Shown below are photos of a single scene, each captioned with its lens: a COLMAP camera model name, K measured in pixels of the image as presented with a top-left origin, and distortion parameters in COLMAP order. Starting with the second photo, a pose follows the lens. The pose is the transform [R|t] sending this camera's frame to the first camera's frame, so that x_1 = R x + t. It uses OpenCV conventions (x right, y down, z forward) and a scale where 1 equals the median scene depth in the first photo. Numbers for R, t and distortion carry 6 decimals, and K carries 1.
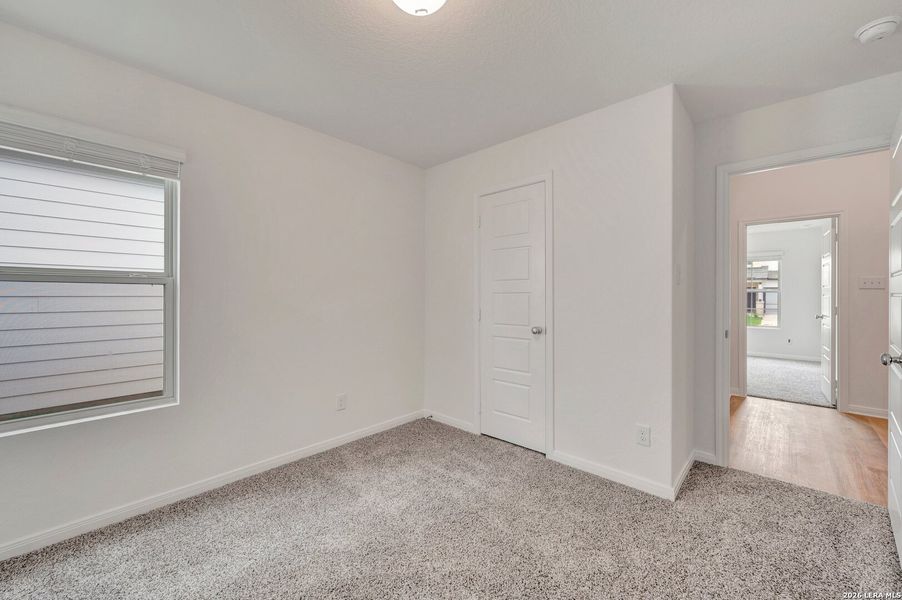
lens RADIAL K [[357.0, 0, 453.3], [0, 357.0, 296.8], [0, 0, 1]] dist [-0.000103, -0.000240]
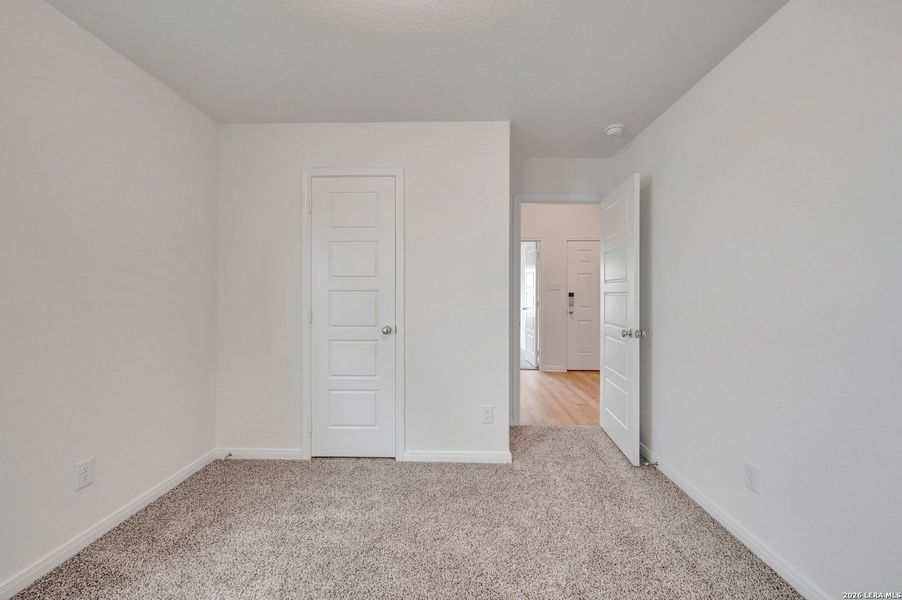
lens RADIAL K [[355.5, 0, 451.1], [0, 355.5, 292.9], [0, 0, 1]] dist [-0.001544, -0.000132]
pose [[0.753781, 0.003637, 0.657116, -0.261319], [-0.000285, 0.999986, -0.005208, -0.001169], [-0.657126, 0.003739, 0.753771, 0.169889]]
